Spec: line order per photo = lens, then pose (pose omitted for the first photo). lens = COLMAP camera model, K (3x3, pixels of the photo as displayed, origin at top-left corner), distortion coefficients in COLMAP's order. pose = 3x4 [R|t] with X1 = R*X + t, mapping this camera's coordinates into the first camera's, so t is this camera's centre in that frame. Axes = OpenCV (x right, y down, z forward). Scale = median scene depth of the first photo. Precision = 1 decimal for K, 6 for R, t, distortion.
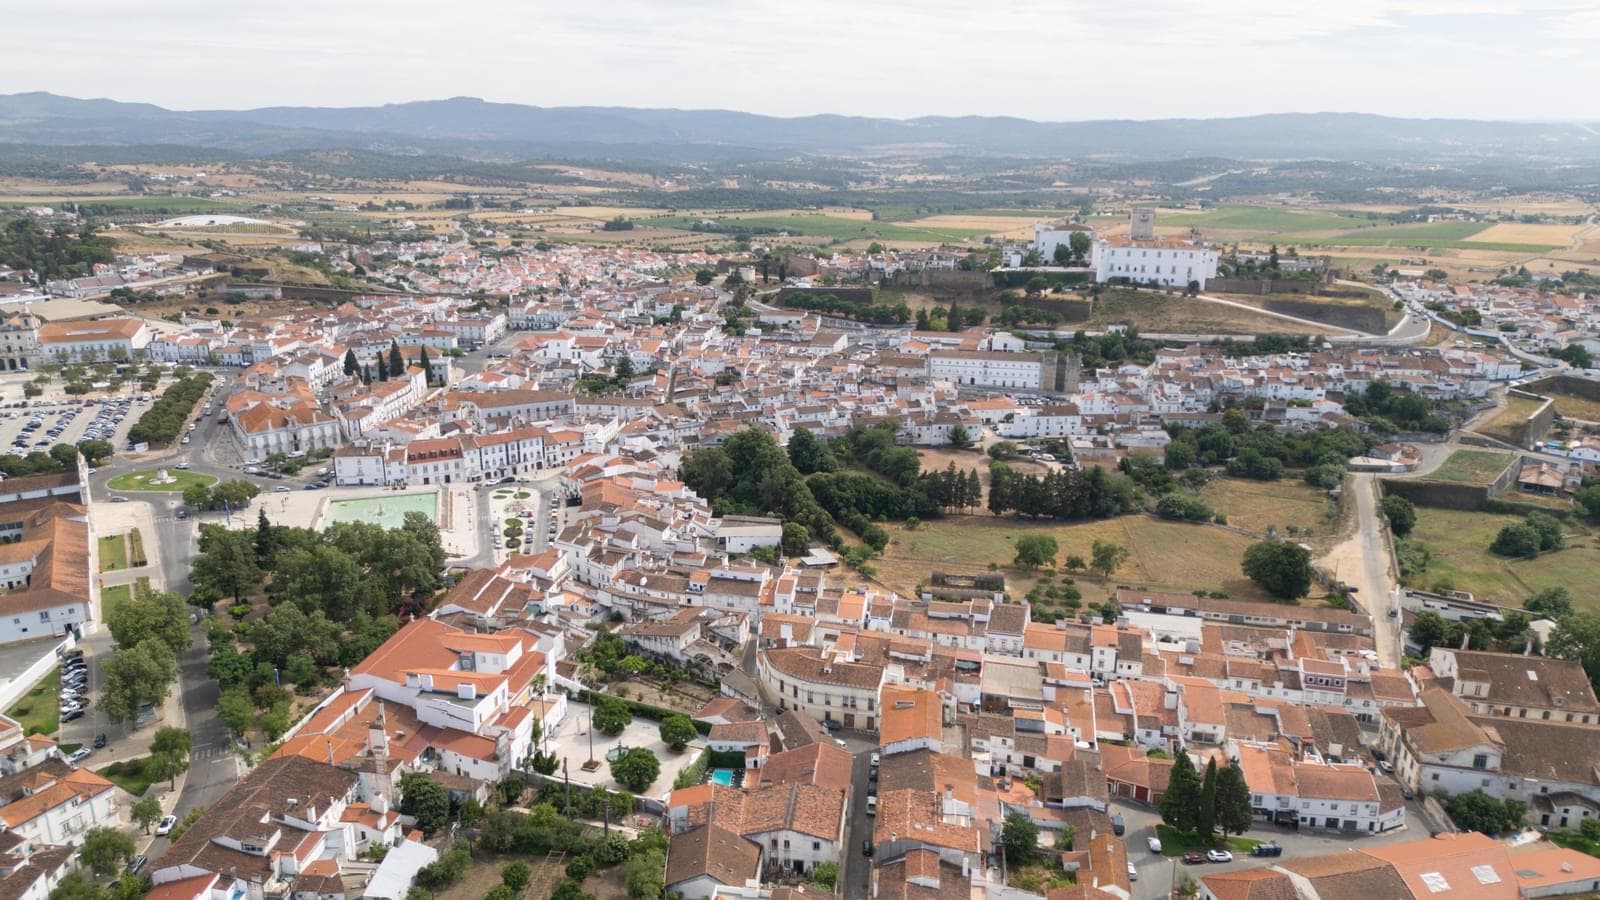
lens RADIAL K [[1113.6, 0, 800.5], [0, 1113.6, 454.4], [0, 0, 1]] dist [0.084298, -0.089158]
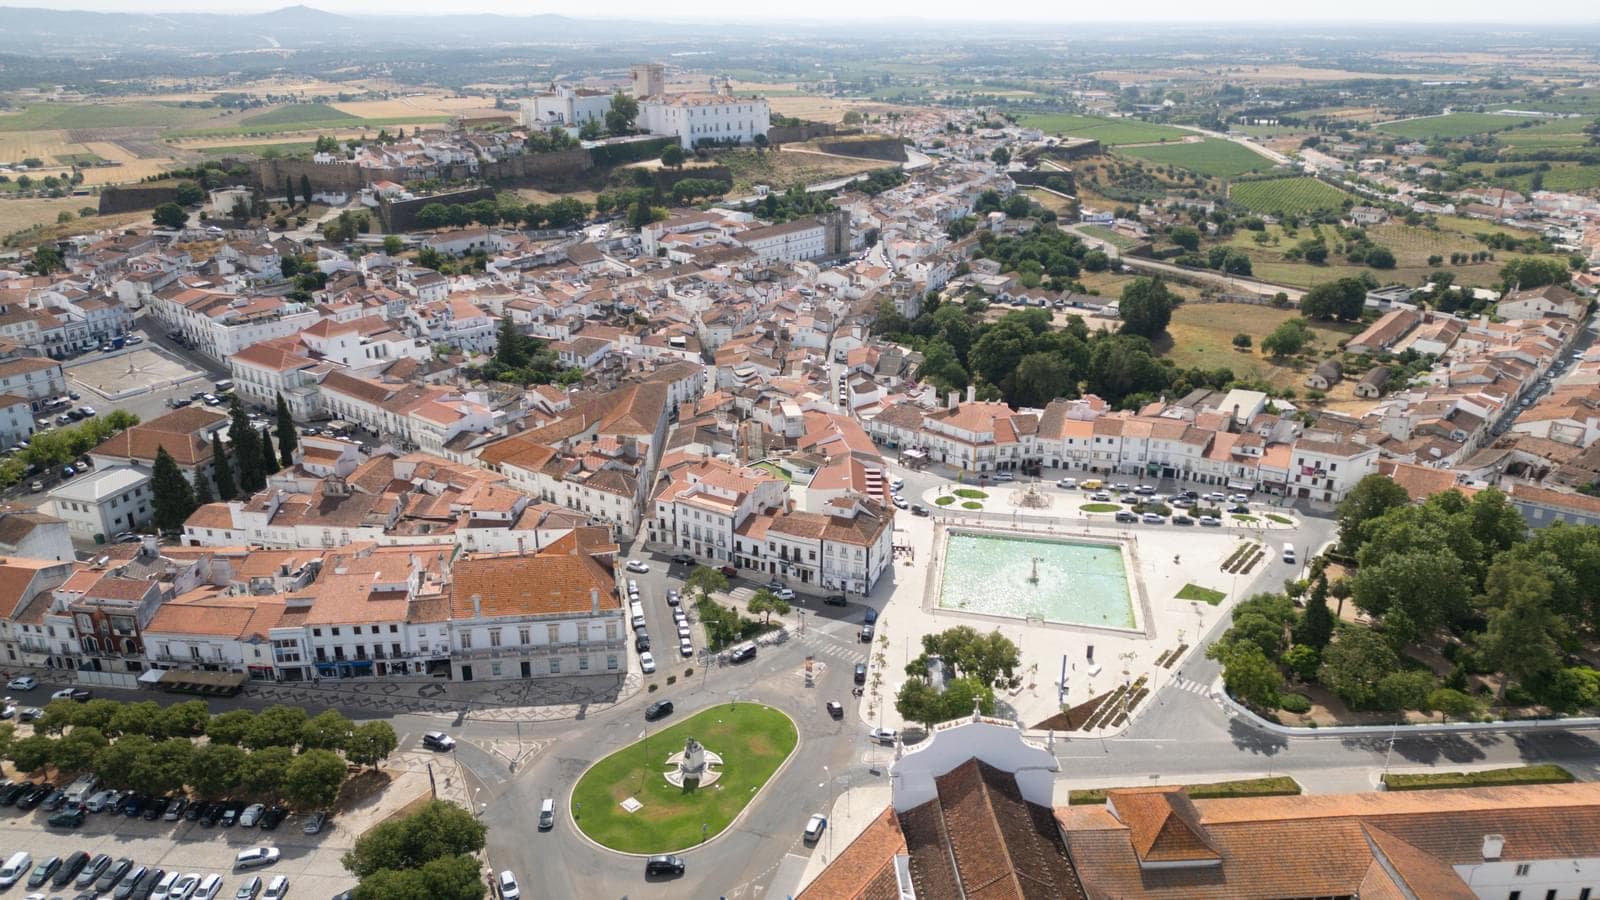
lens RADIAL K [[1113.6, 0, 799.3], [0, 1113.6, 456.7], [0, 0, 1]] dist [0.084298, -0.089158]
pose [[0.451959, -0.331374, 0.828206, -0.626957], [0.258575, 0.937247, 0.233896, -0.123850], [-0.853740, 0.108441, 0.509282, 0.558244]]
